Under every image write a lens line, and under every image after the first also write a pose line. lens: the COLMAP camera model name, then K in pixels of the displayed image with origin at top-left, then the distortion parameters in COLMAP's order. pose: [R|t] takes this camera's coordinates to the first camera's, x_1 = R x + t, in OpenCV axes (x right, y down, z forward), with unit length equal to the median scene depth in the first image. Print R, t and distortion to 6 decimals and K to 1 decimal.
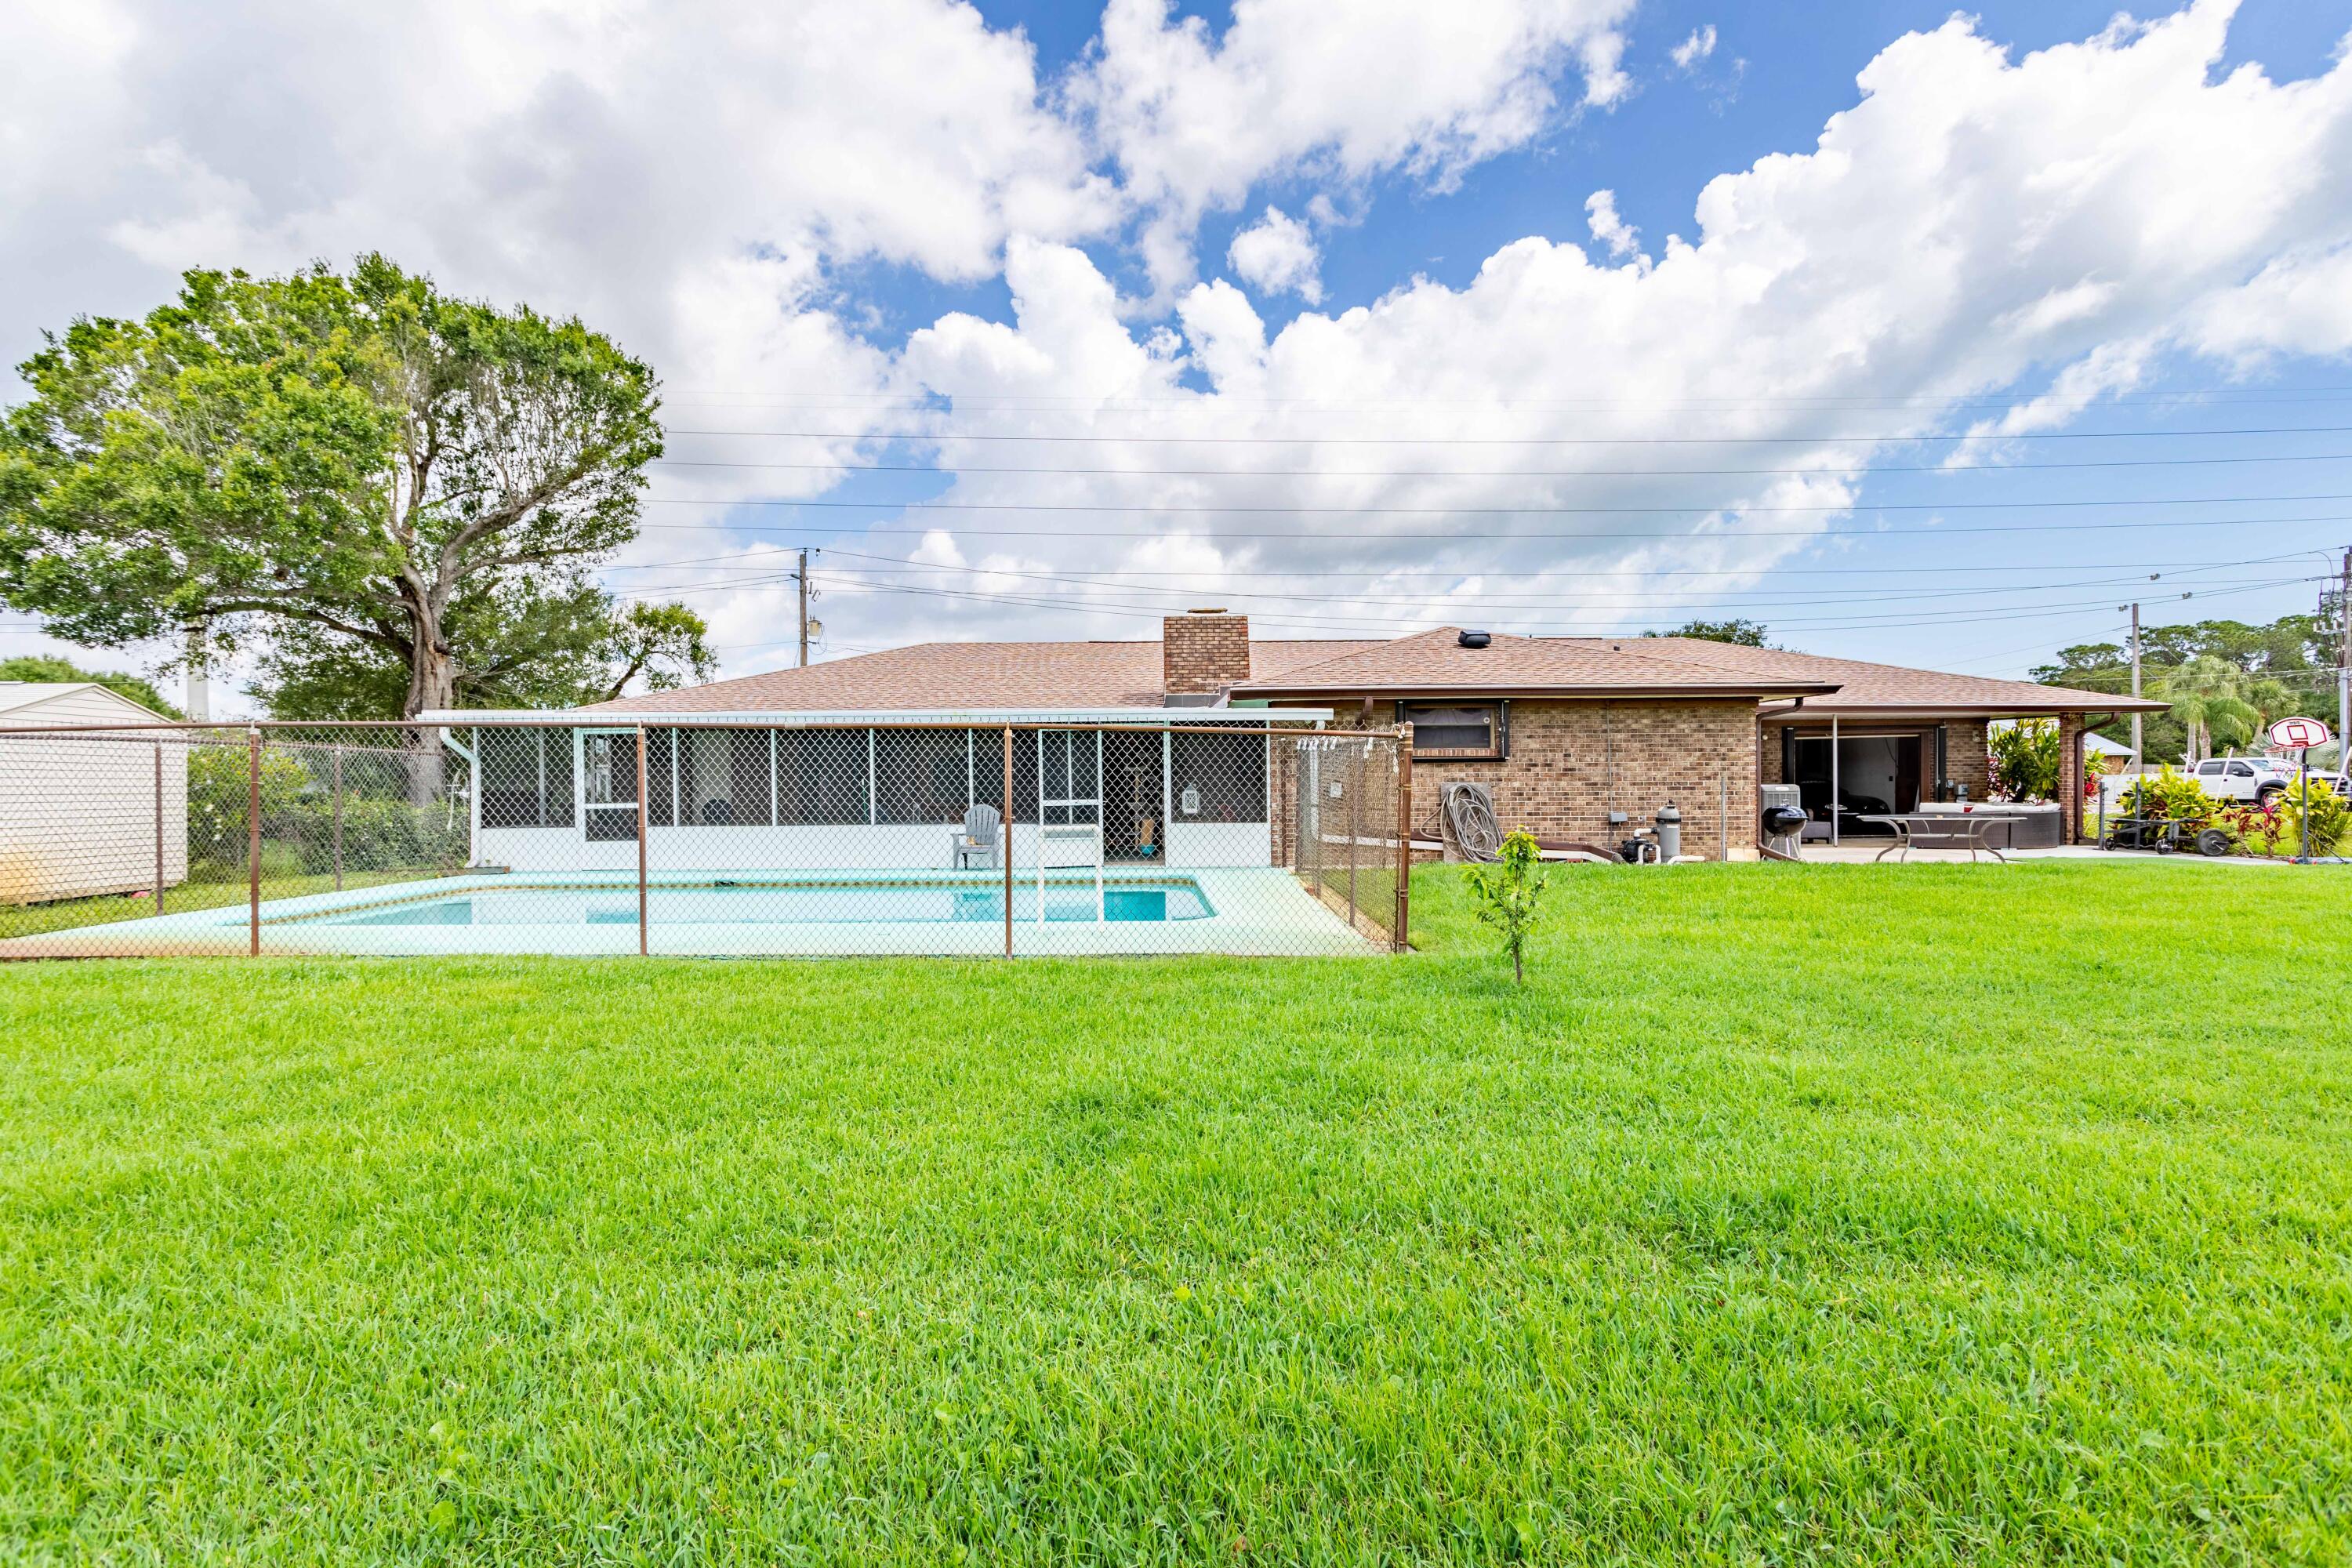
lens RADIAL K [[1161.4, 0, 1176.0], [0, 1161.4, 784.0], [0, 0, 1]] dist [-0.000934, 0.000054]
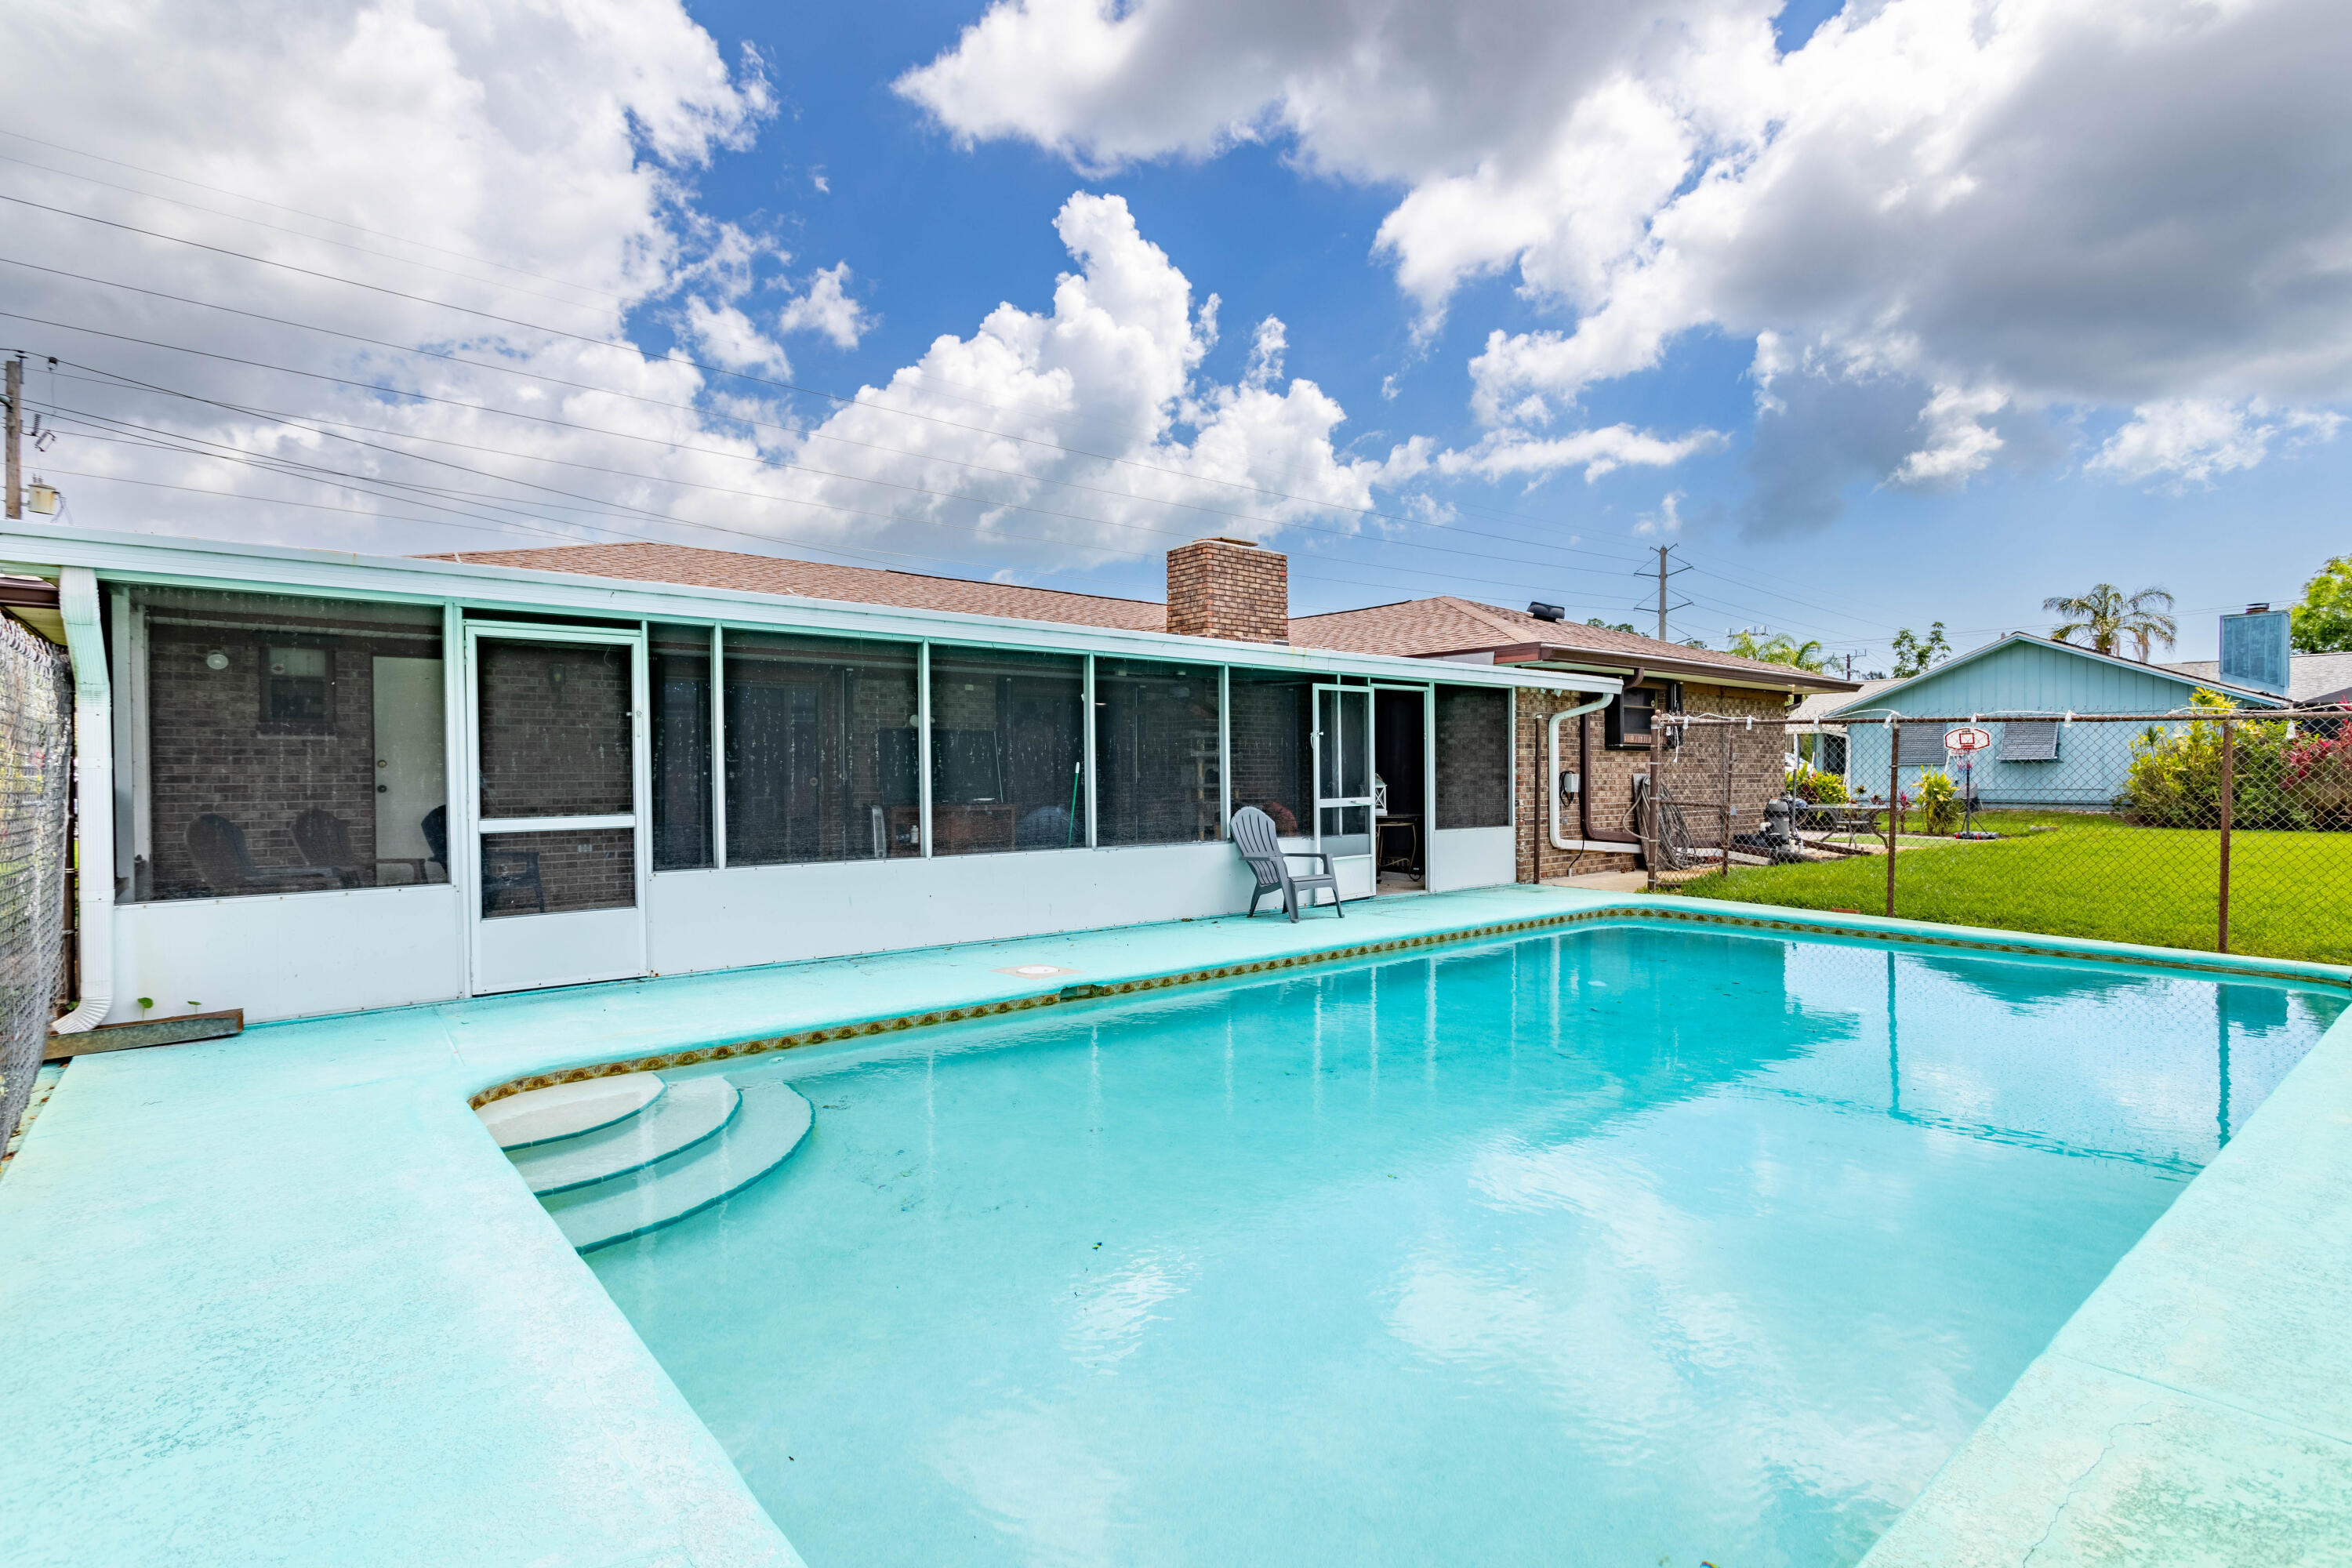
lens RADIAL K [[1125.3, 0, 1176.0], [0, 1125.3, 784.0], [0, 0, 1]] dist [0.000806, 0.000204]
pose [[0.782364, -0.001897, 0.622818, -0.556157], [-0.001977, 0.999983, 0.005530, 0.002384], [-0.622818, -0.005557, 0.782347, 0.563783]]
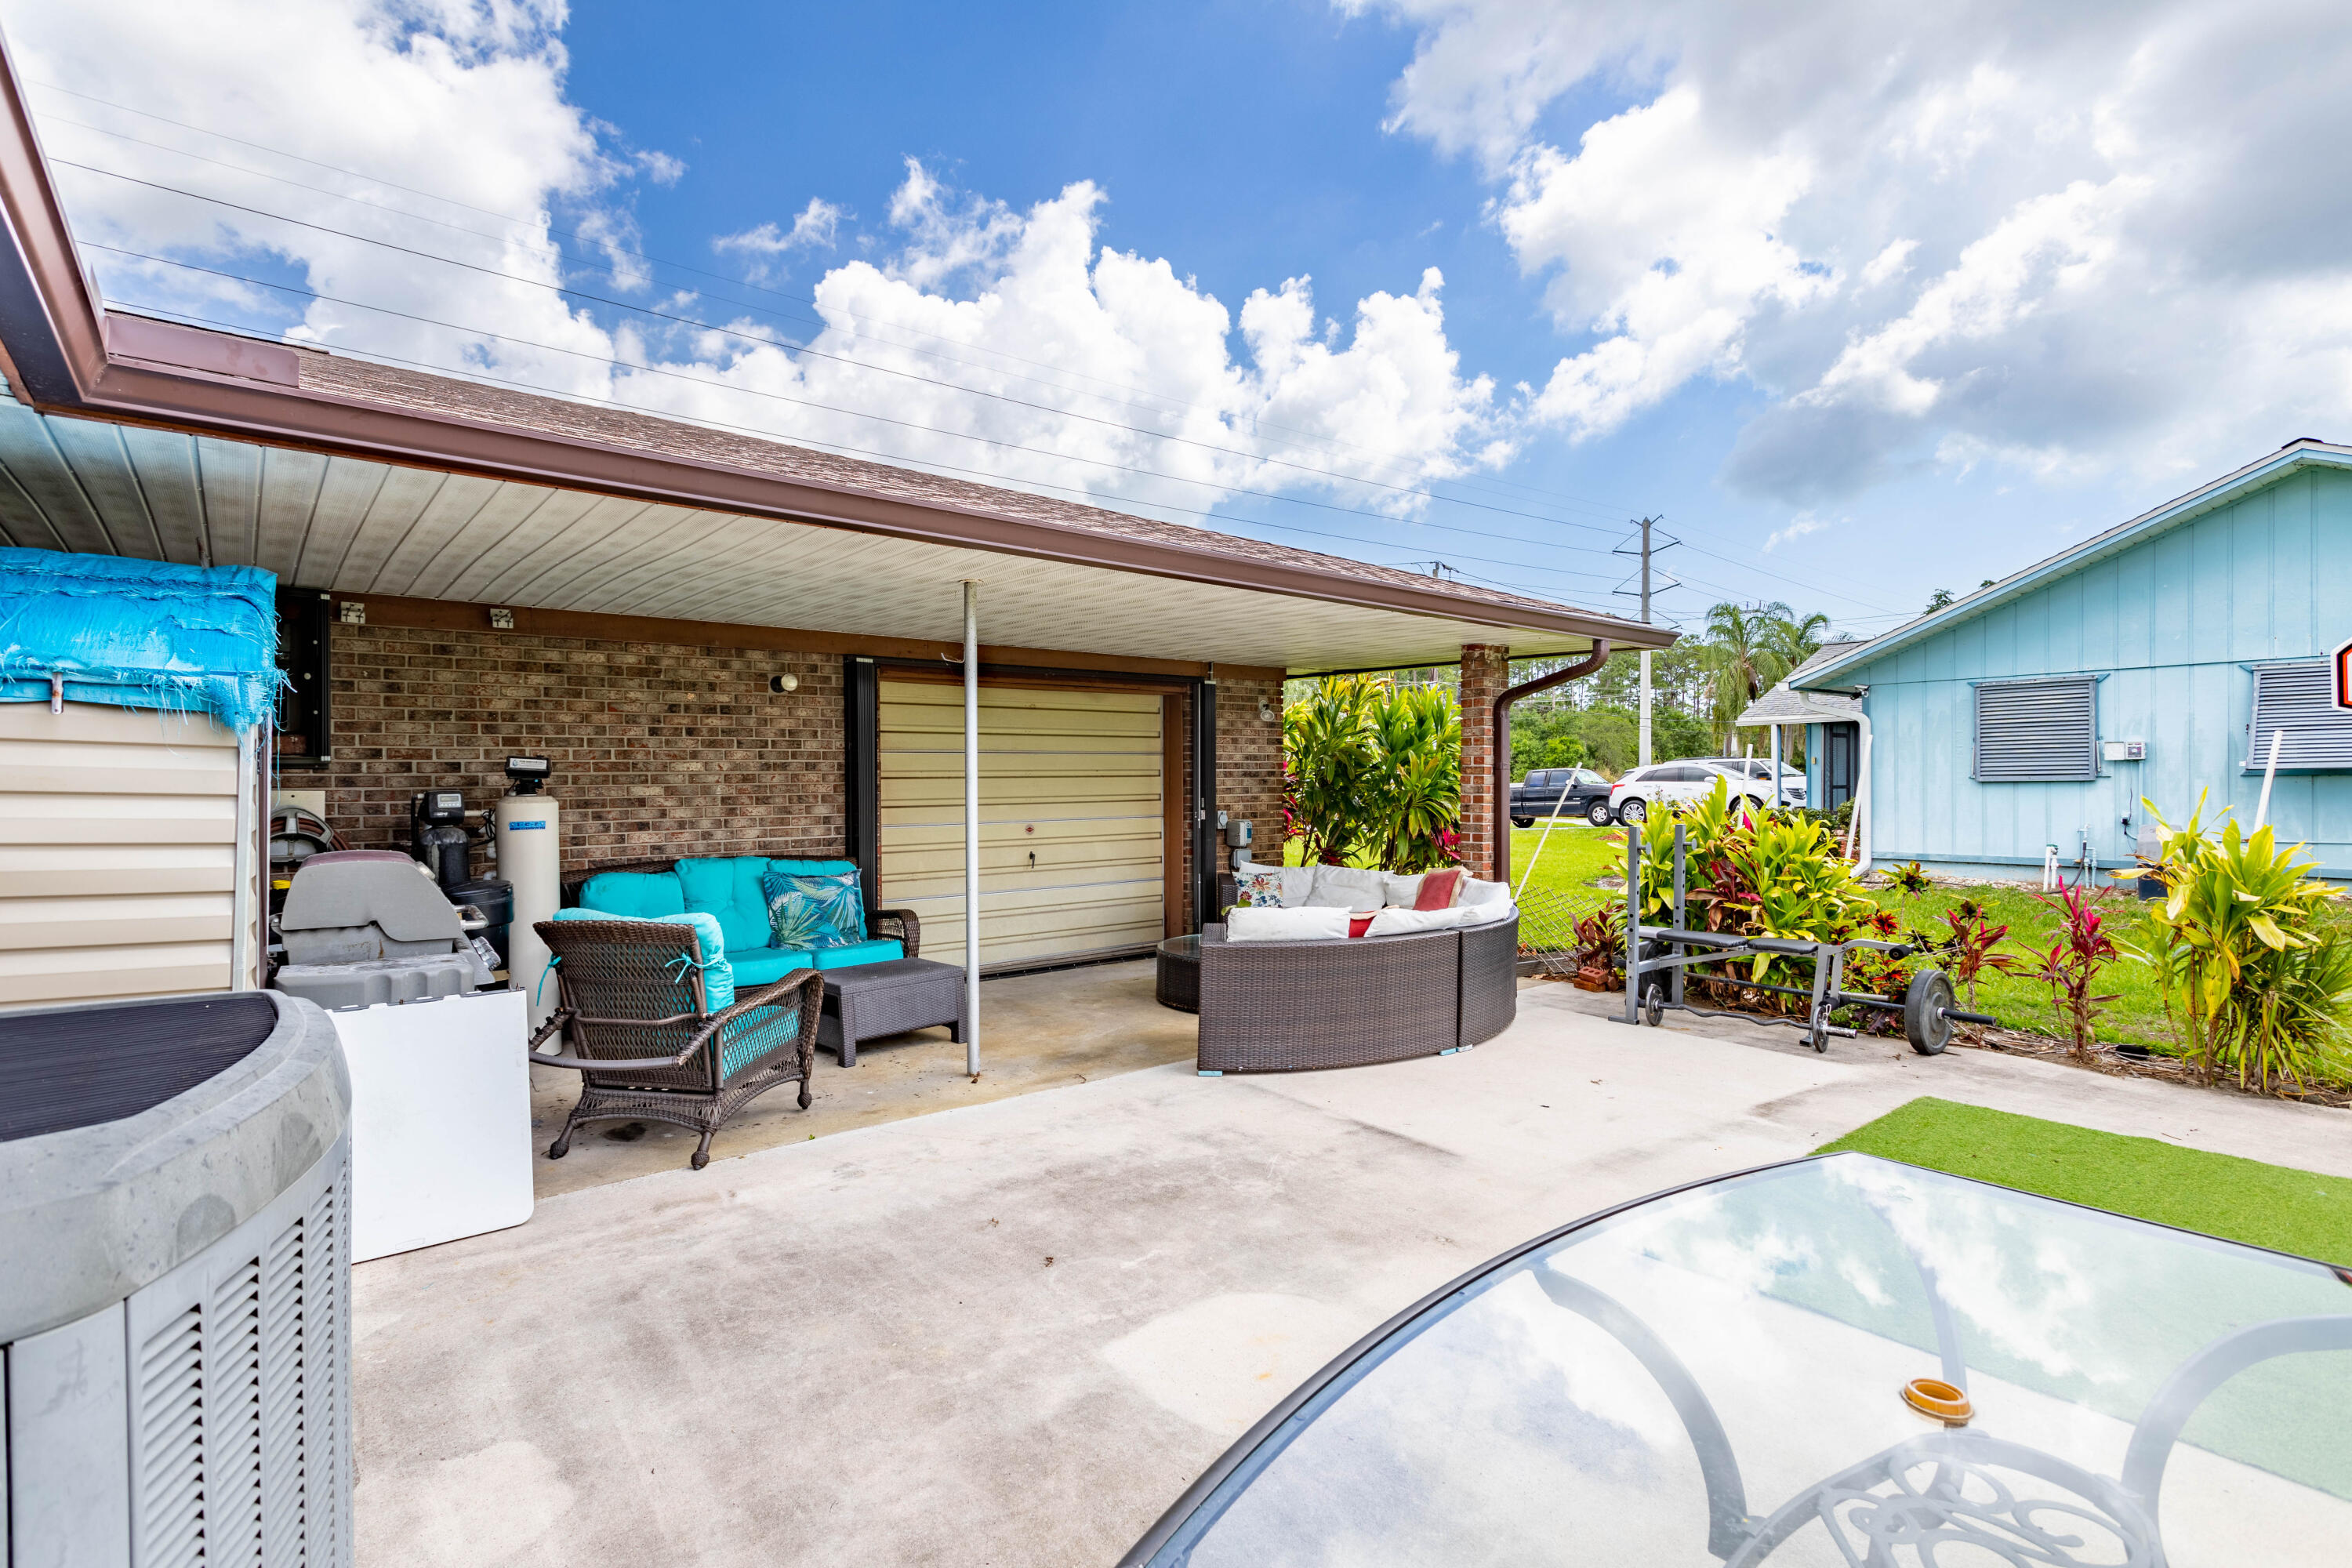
lens RADIAL K [[1125.3, 0, 1176.0], [0, 1125.3, 784.0], [0, 0, 1]] dist [0.000806, 0.000204]
pose [[0.789922, 0.002087, 0.613203, 0.583249], [0.000257, 0.999993, -0.003735, -0.016607], [-0.613207, 0.003108, 0.789916, 0.994085]]
